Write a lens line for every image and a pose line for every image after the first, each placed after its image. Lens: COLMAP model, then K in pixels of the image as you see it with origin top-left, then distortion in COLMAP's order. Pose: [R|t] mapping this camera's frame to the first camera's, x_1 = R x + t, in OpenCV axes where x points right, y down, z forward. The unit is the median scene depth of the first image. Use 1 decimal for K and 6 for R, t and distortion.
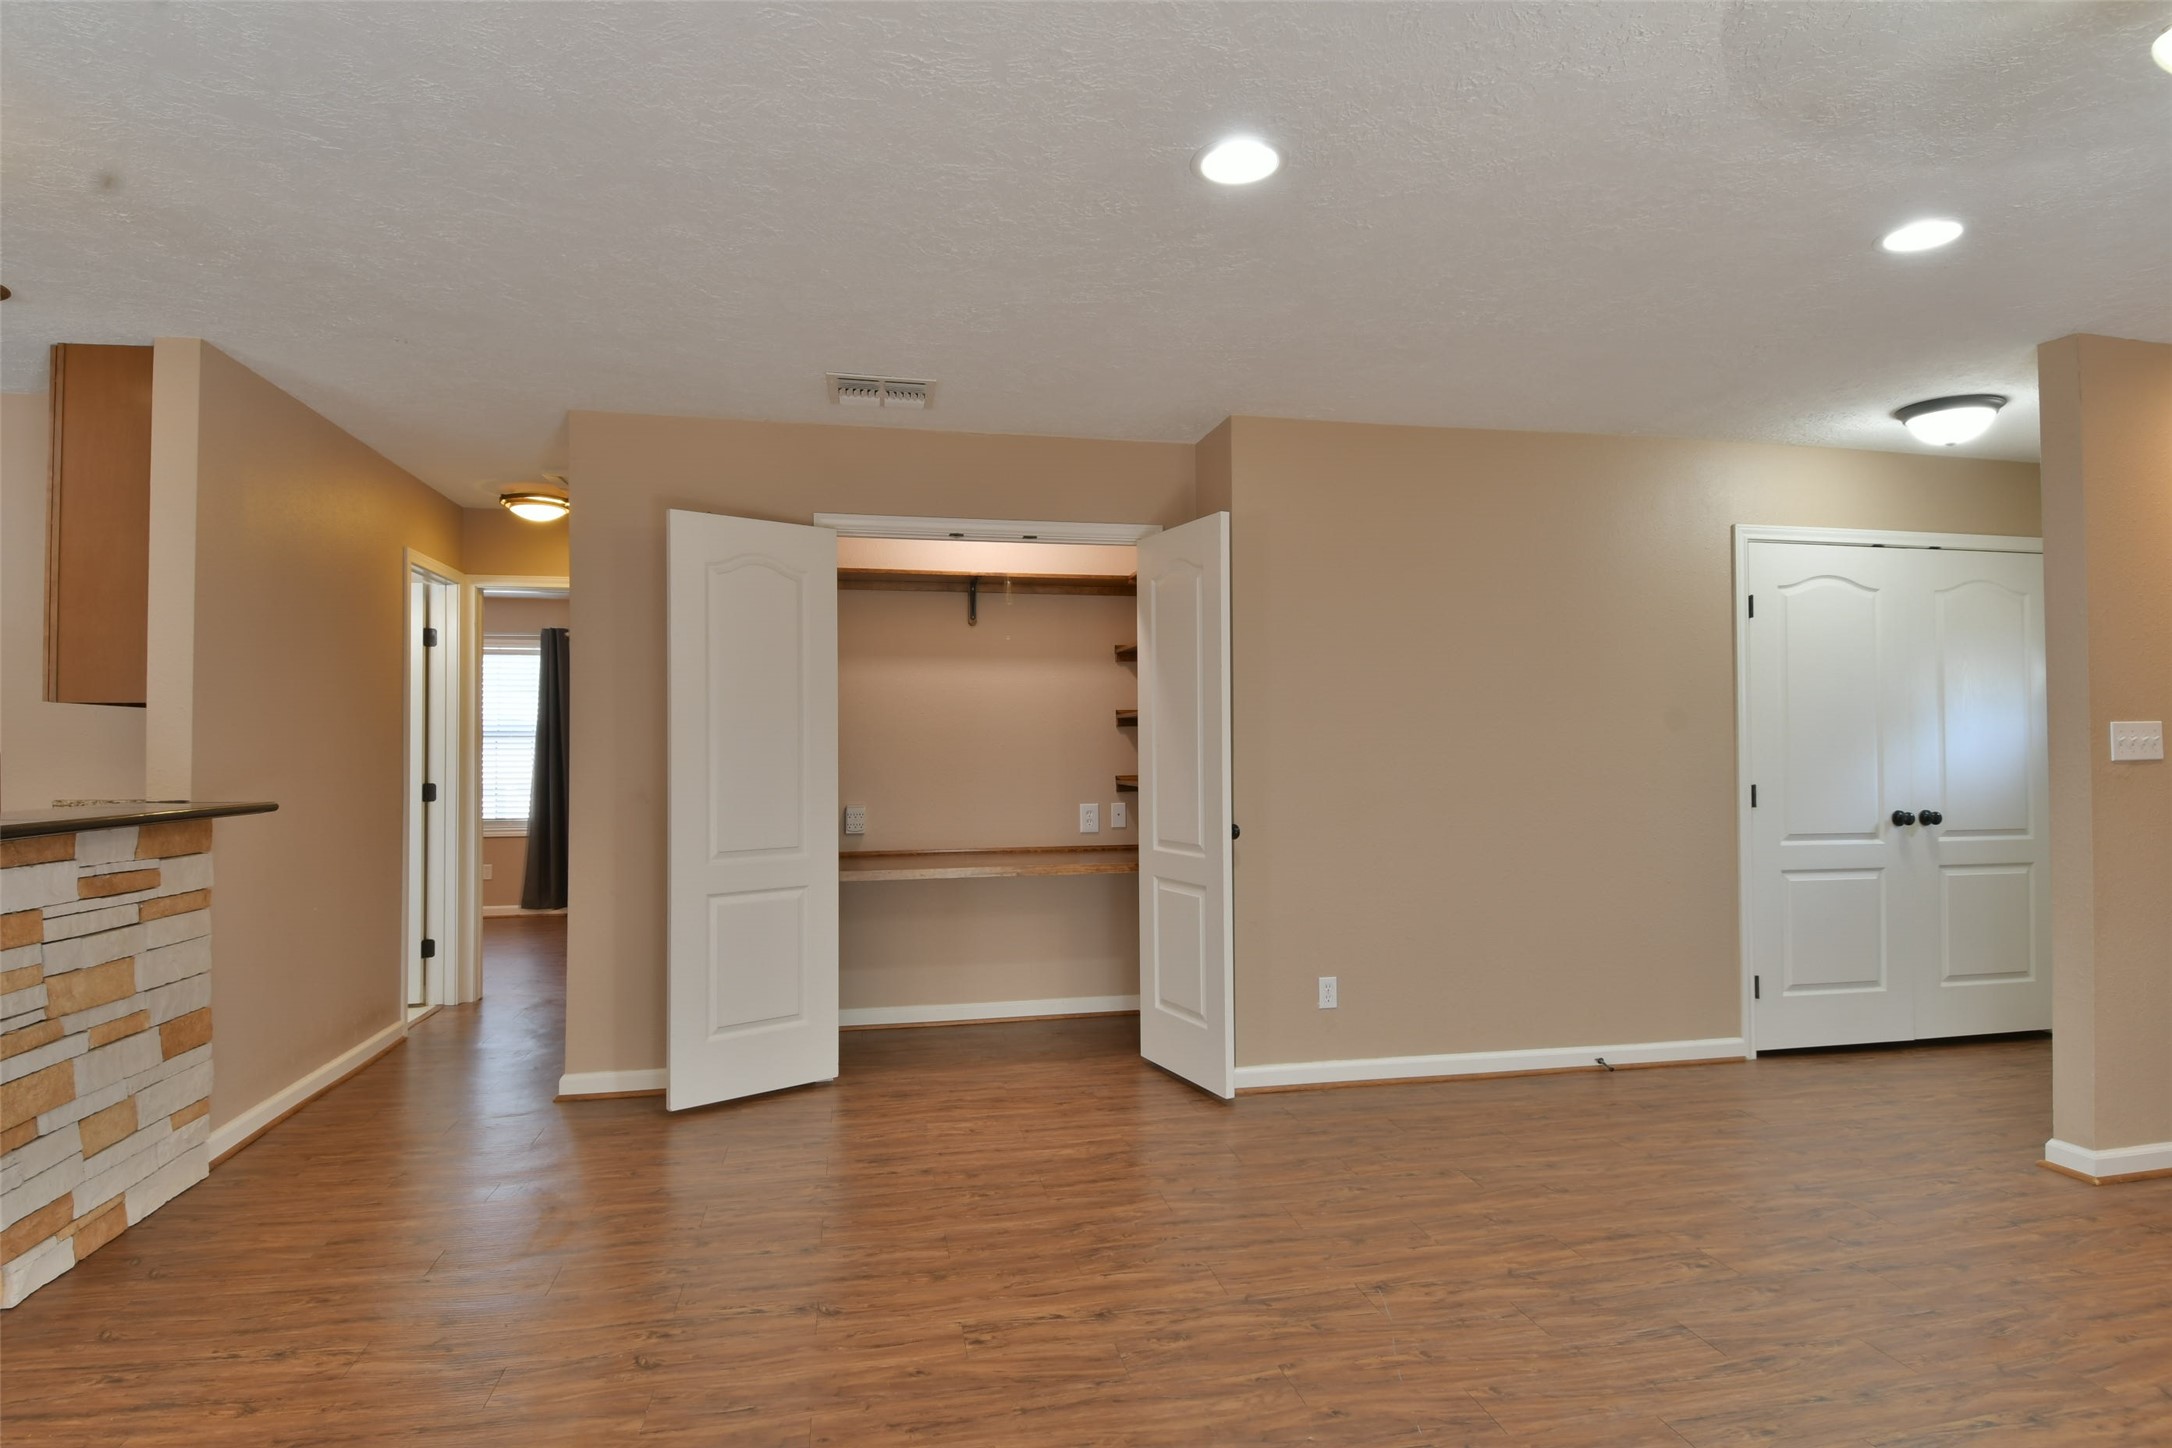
lens RADIAL K [[1143.1, 0, 1086.5], [0, 1143.1, 718.9], [0, 0, 1]] dist [0.003955, -0.002253]
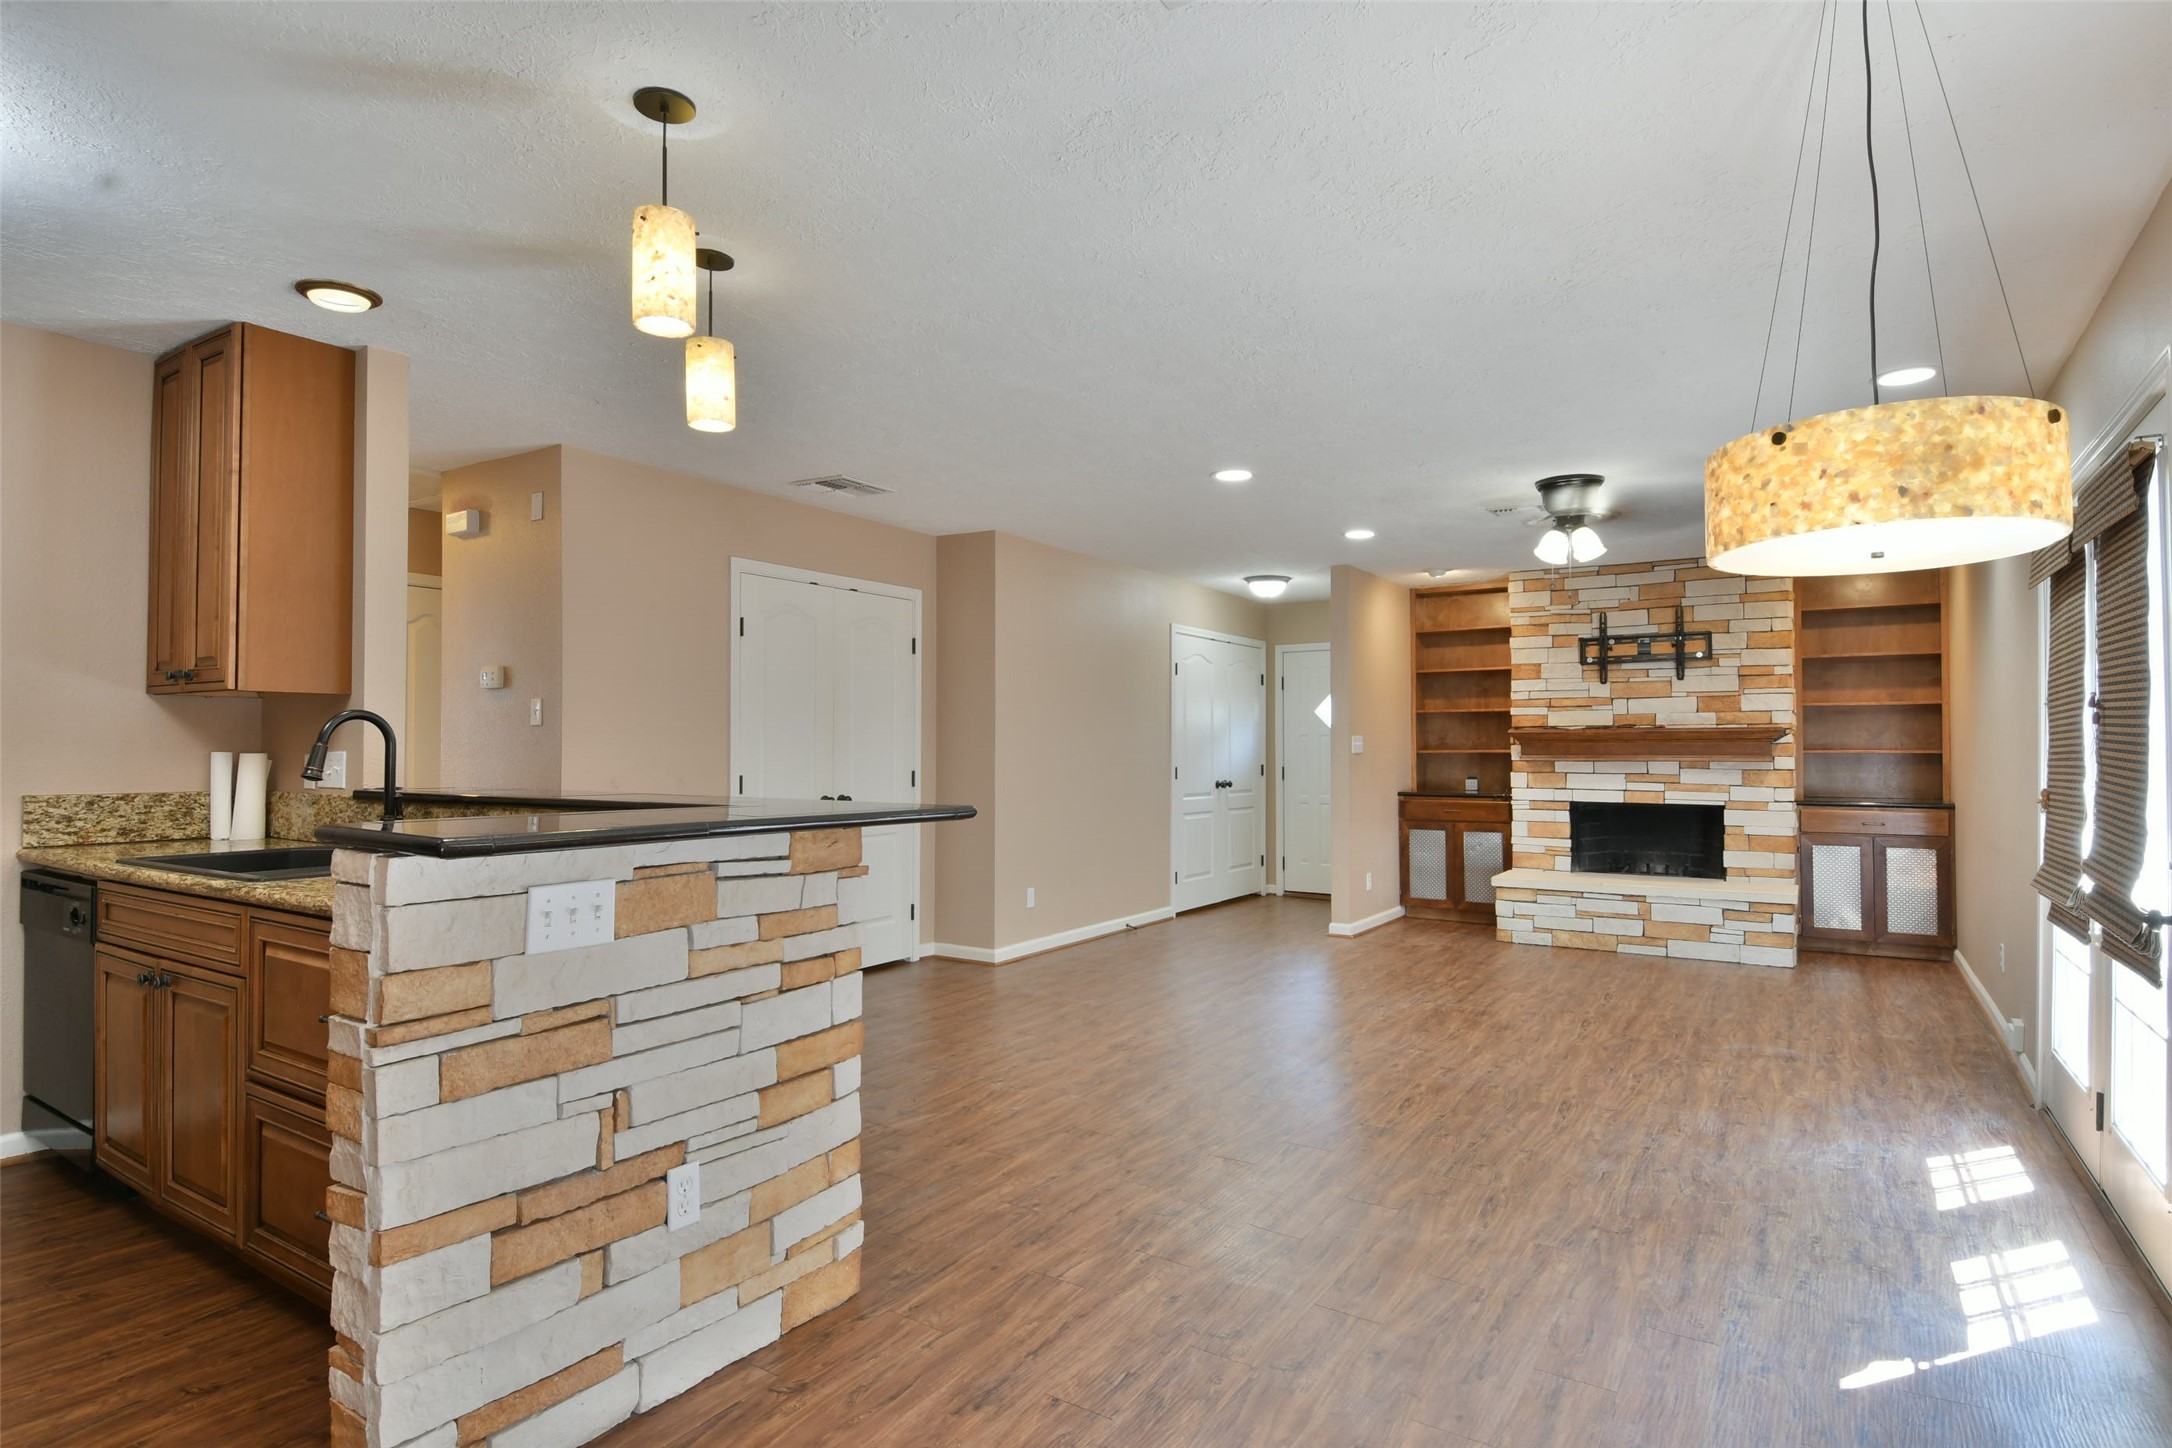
lens RADIAL K [[1143.1, 0, 1078.6], [0, 1143.1, 728.4], [0, 0, 1]] dist [0.003955, -0.002253]
pose [[0.702188, 0.021825, 0.711657, -0.852842], [-0.036205, 0.999332, 0.005075, -0.008402], [-0.711070, -0.029329, 0.702509, -0.167985]]
